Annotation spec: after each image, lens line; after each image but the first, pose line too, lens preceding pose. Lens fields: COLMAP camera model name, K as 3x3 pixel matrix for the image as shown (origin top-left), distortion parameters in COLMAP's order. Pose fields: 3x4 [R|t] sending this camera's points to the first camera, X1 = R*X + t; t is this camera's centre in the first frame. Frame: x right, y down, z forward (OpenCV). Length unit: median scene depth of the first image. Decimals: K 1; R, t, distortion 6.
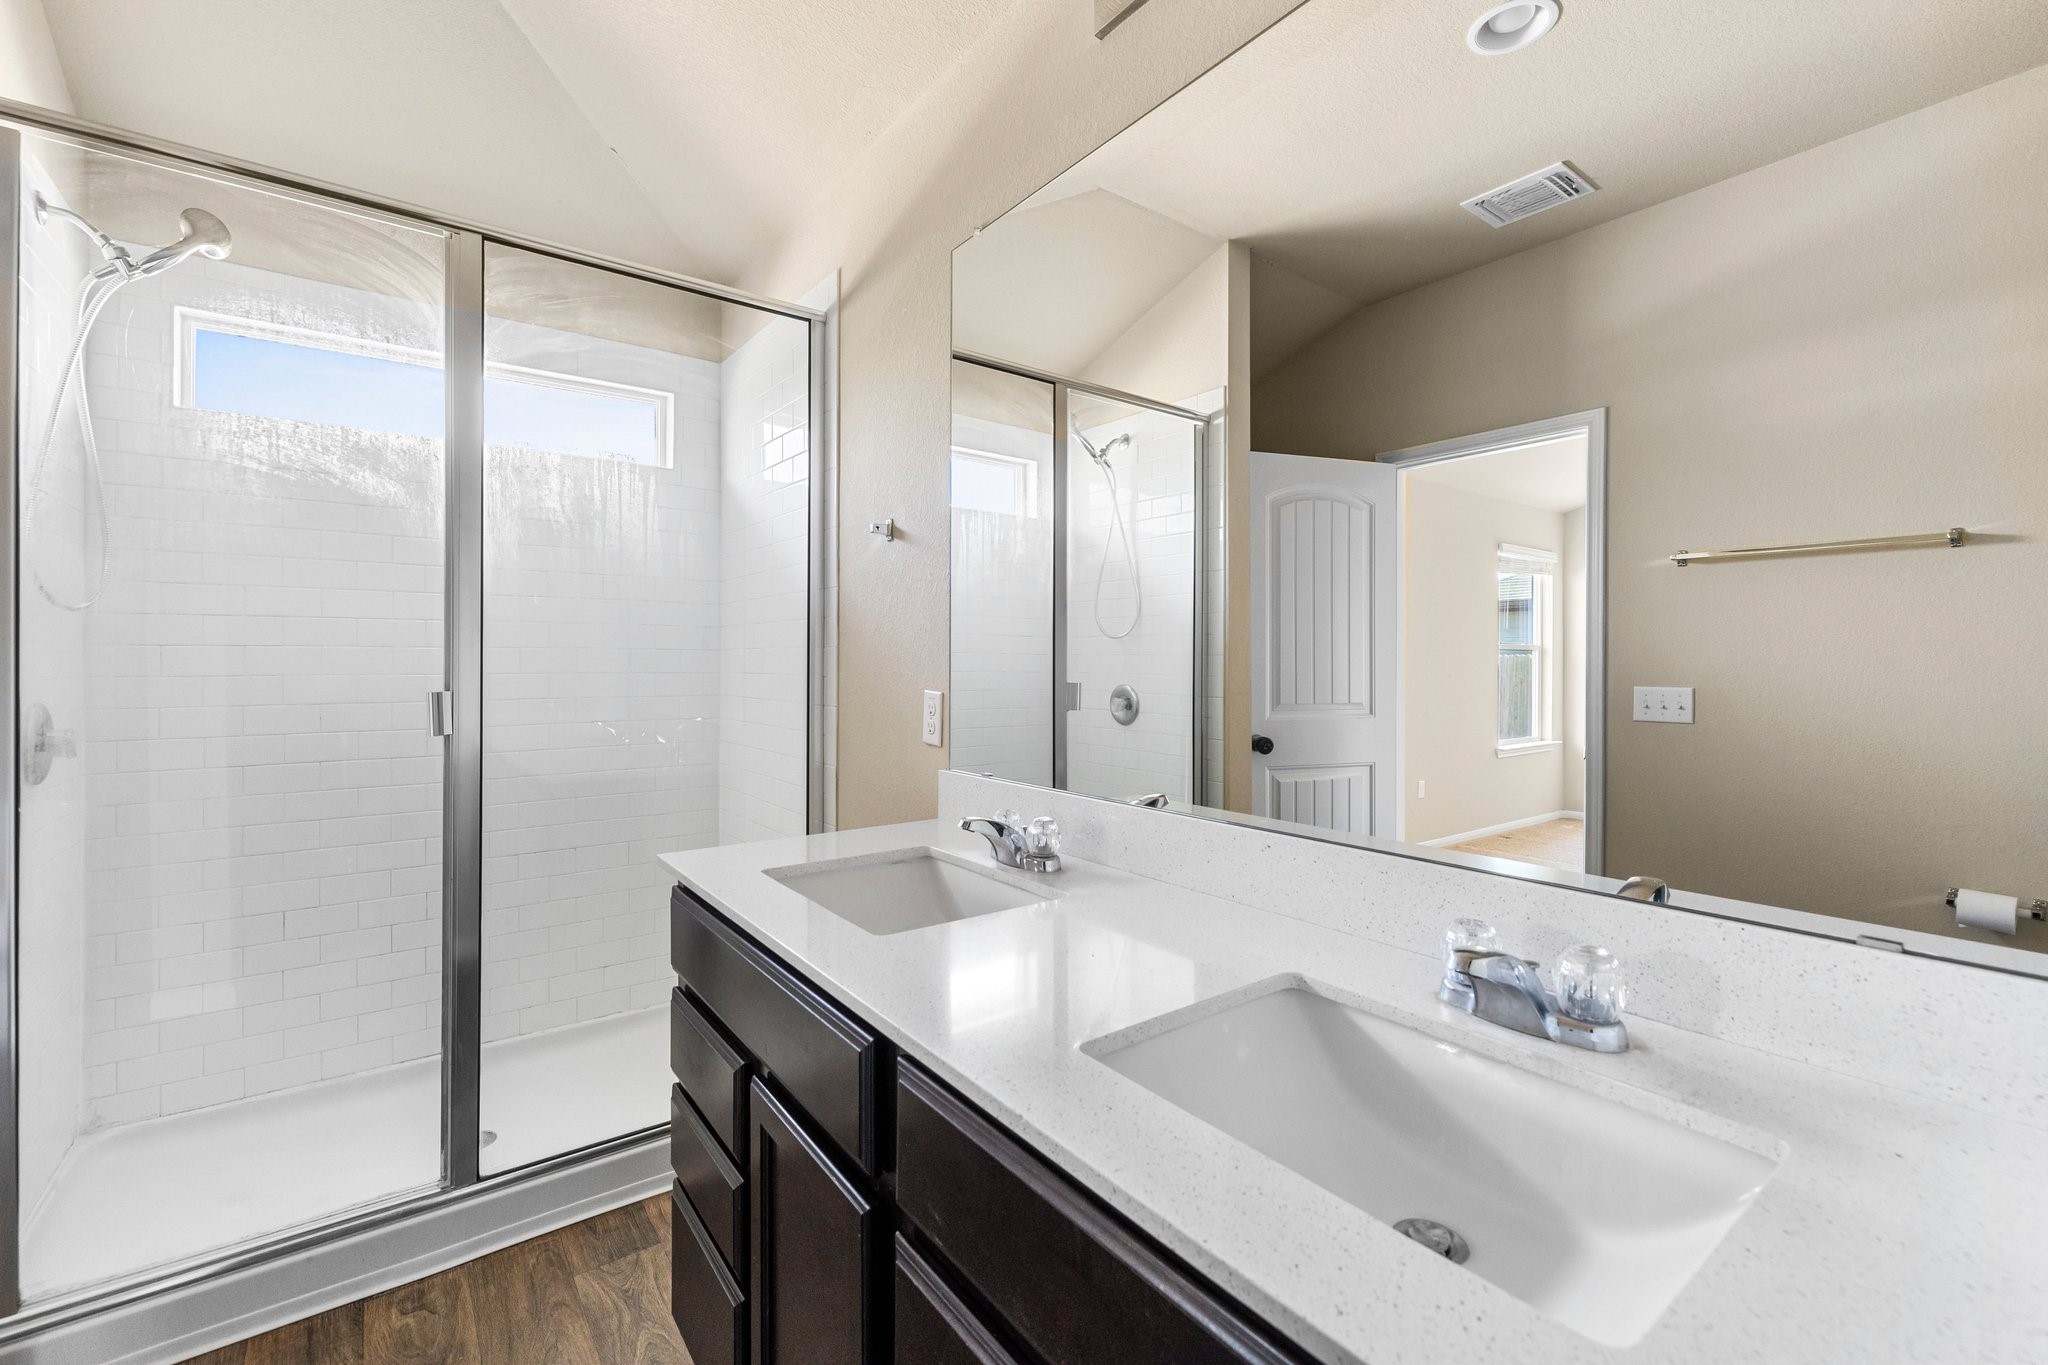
lens RADIAL K [[867.1, 0, 1016.5], [0, 867.1, 668.9], [0, 0, 1]] dist [0.001397, 0.000083]
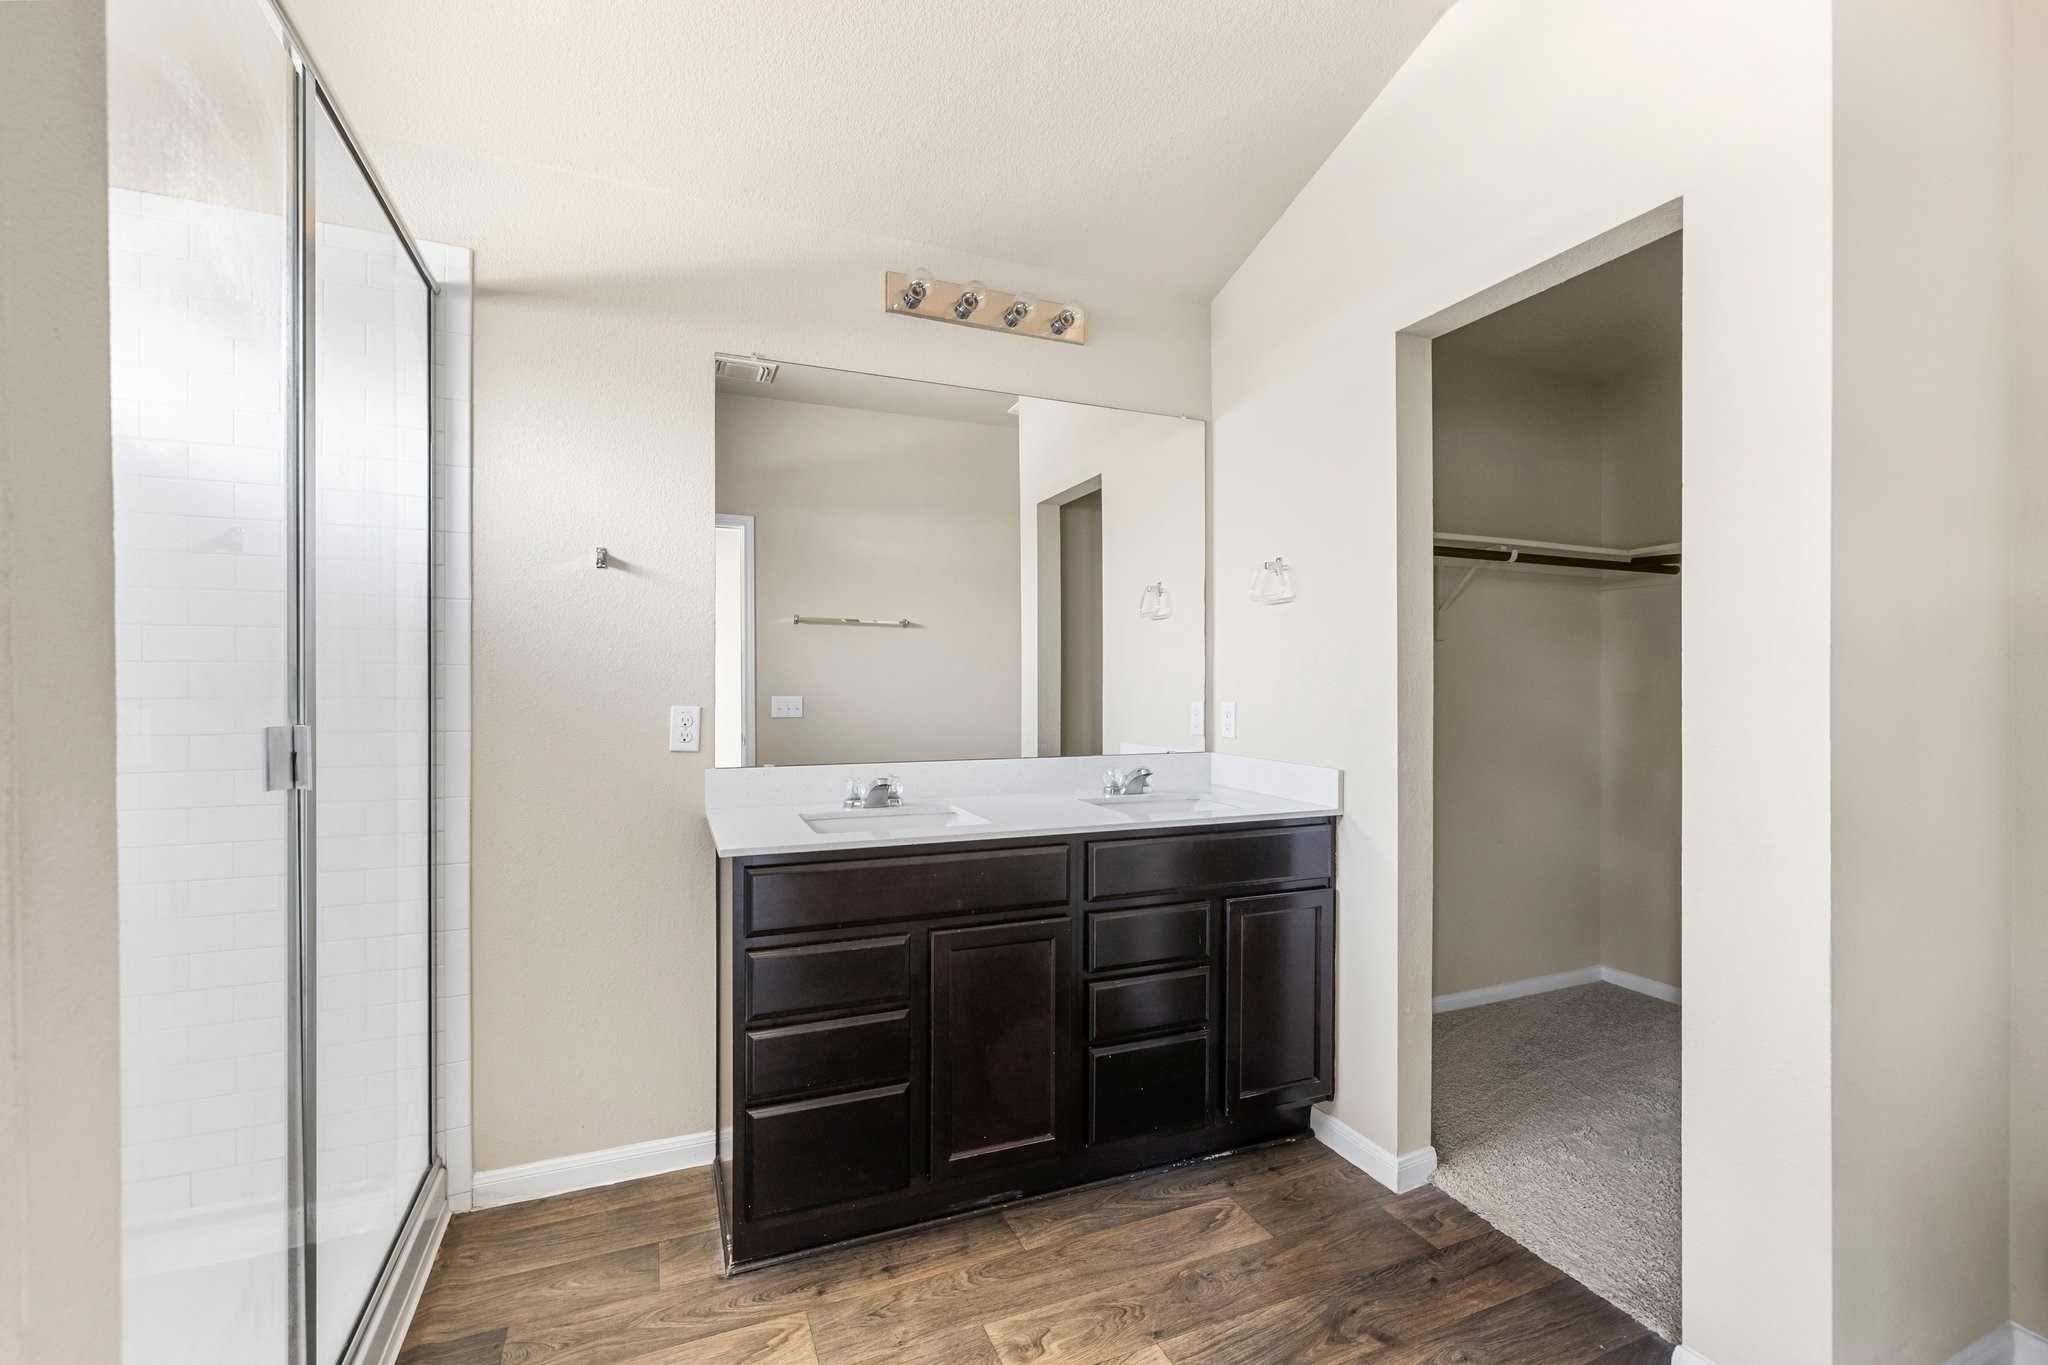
lens RADIAL K [[867.1, 0, 1016.5], [0, 867.1, 668.9], [0, 0, 1]] dist [0.001397, 0.000083]
pose [[0.251645, 0.017168, 0.967667, -0.915975], [-0.002454, 0.999851, -0.017100, -0.005052], [-0.967816, 0.001929, 0.251650, 0.207311]]
